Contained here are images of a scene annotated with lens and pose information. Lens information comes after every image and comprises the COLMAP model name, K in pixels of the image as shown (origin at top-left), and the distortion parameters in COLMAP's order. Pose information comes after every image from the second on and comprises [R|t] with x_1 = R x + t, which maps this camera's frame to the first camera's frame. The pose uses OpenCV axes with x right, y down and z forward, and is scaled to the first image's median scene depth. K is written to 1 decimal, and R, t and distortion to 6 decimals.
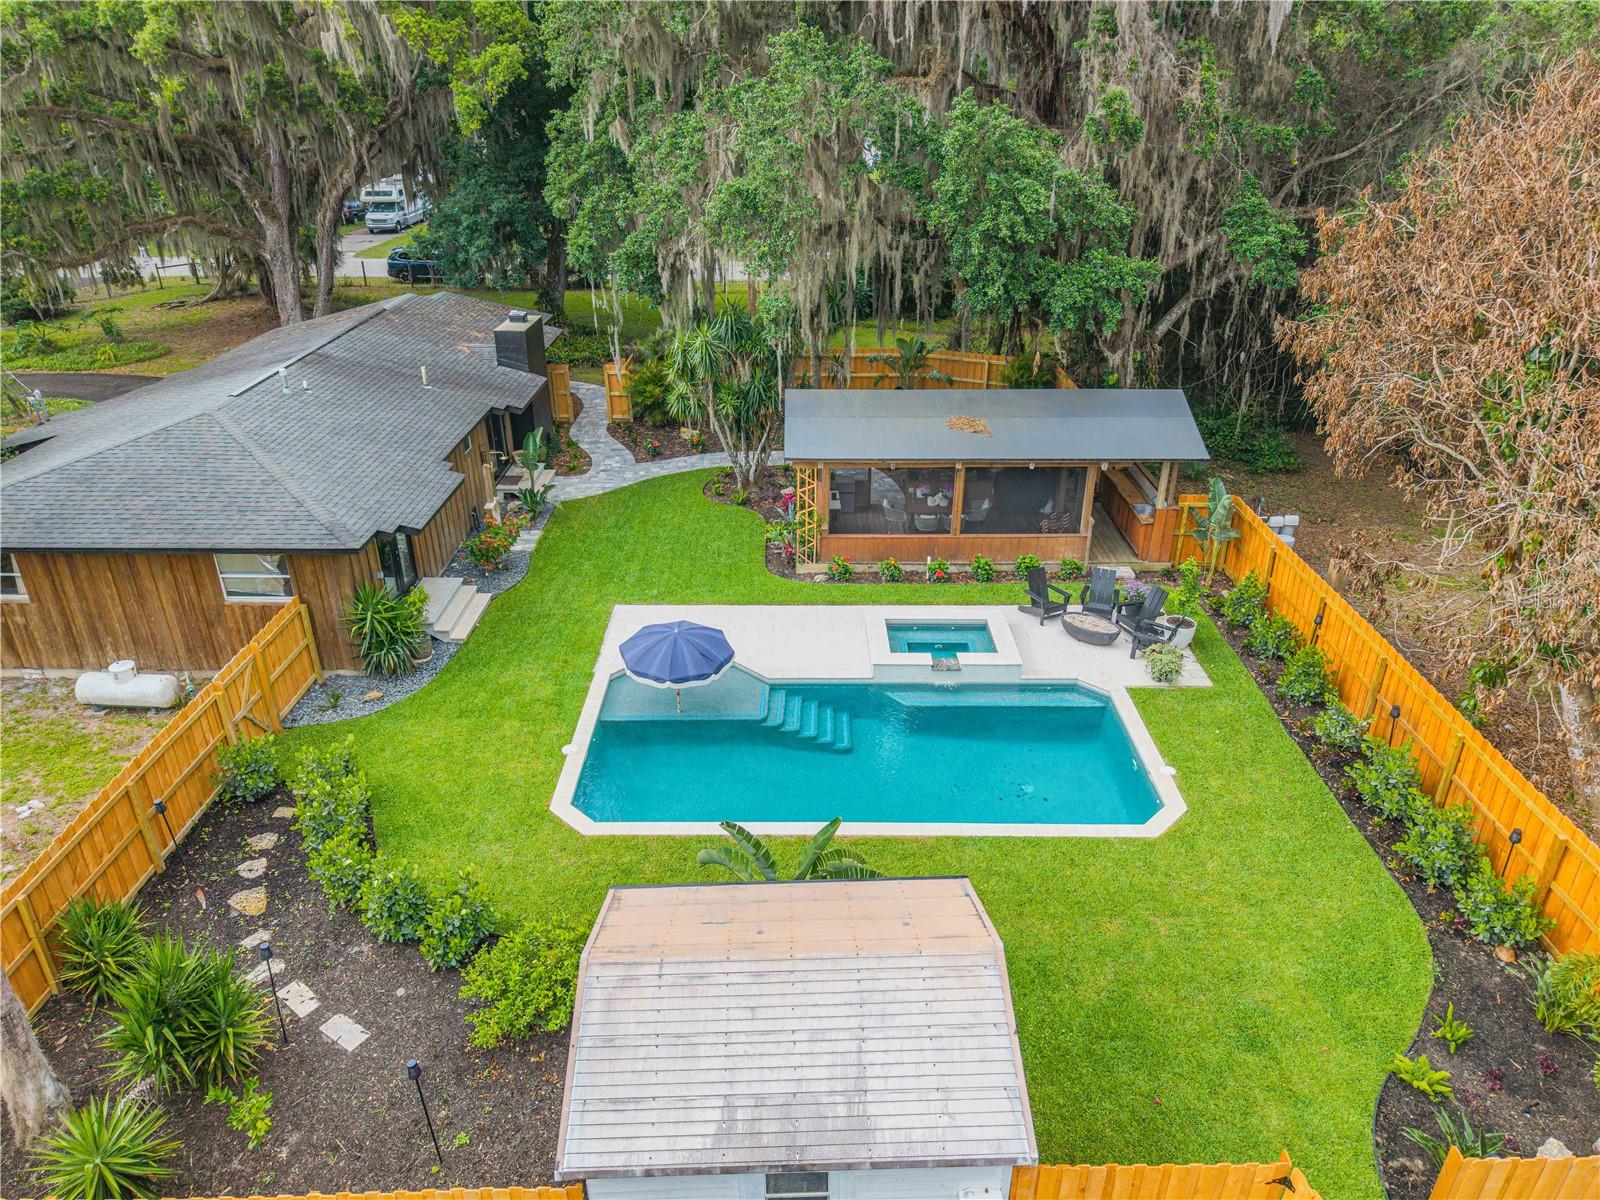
lens RADIAL K [[1079.9, 0, 807.4], [0, 1079.9, 602.7], [0, 0, 1]] dist [-0.002527, -0.002574]
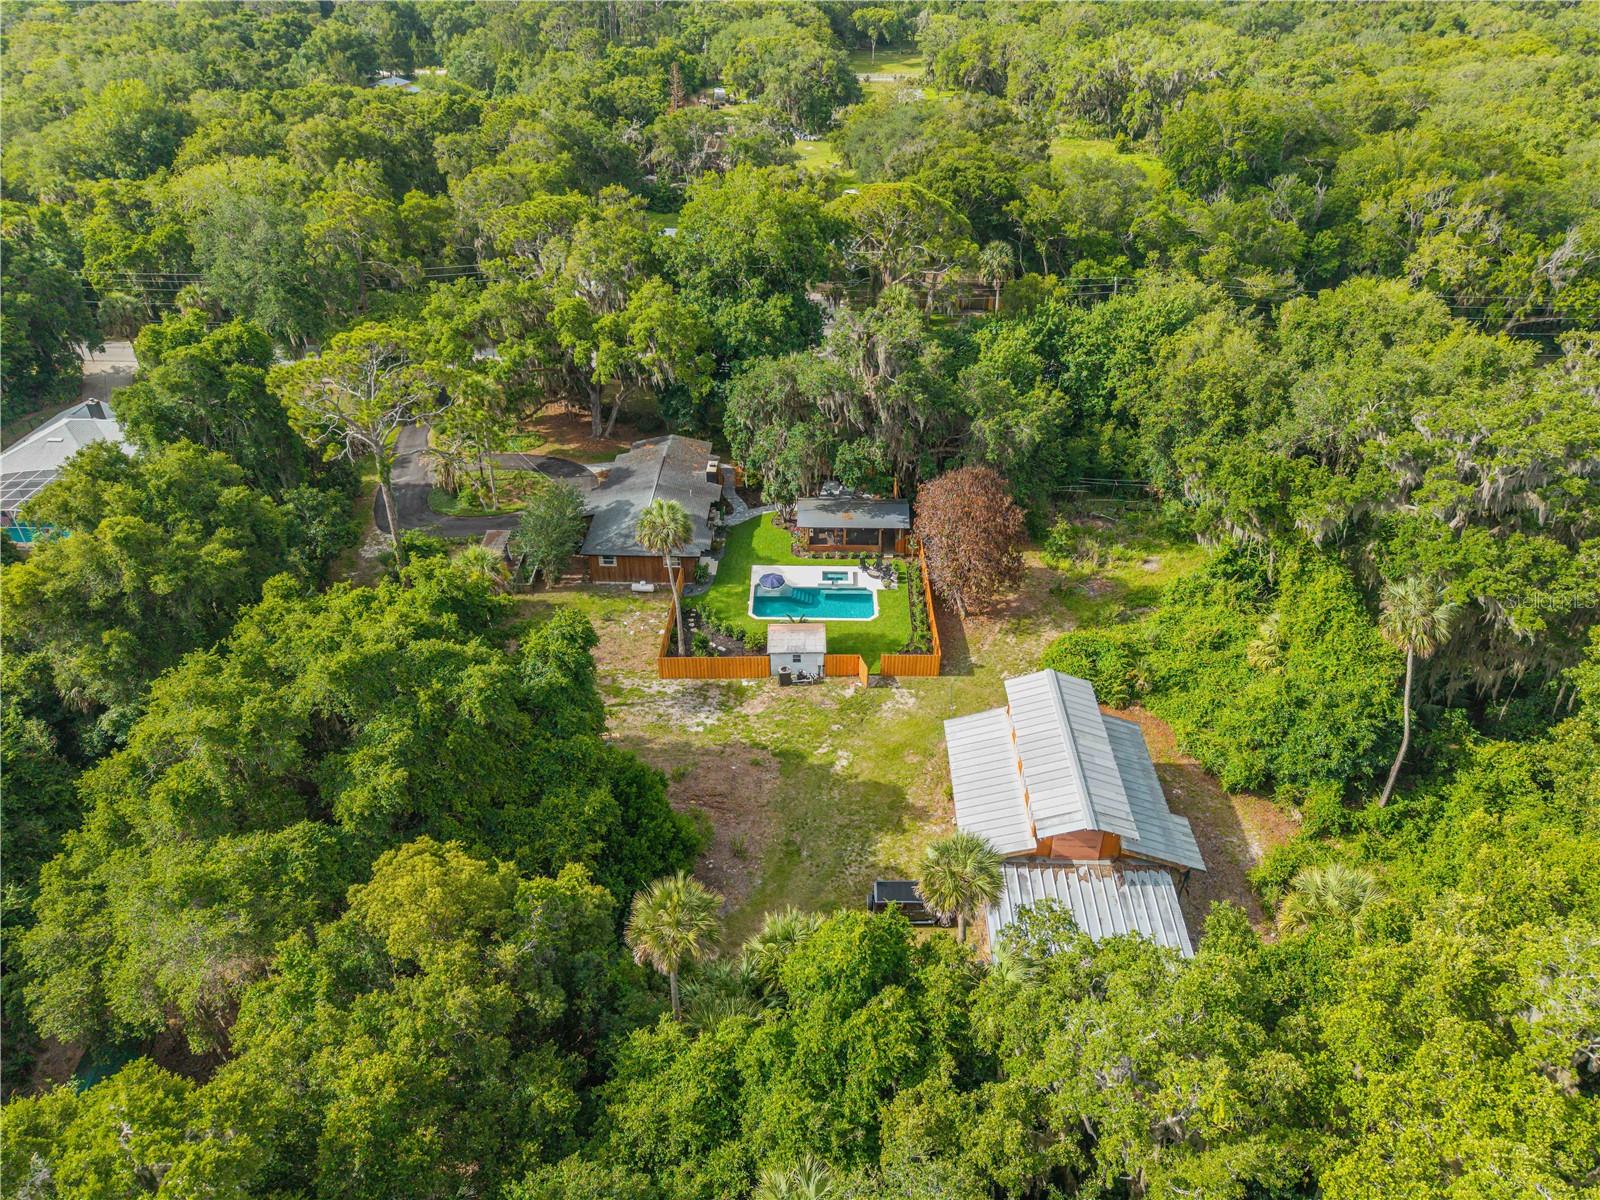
lens RADIAL K [[1061.6, 0, 799.7], [0, 1061.6, 609.9], [0, 0, 1]] dist [0.002335, -0.001418]
pose [[0.999823, 0.010217, -0.015772, 0.054180], [-0.008057, 0.991294, 0.131424, -0.364363], [0.016977, -0.131274, 0.991201, -2.966064]]
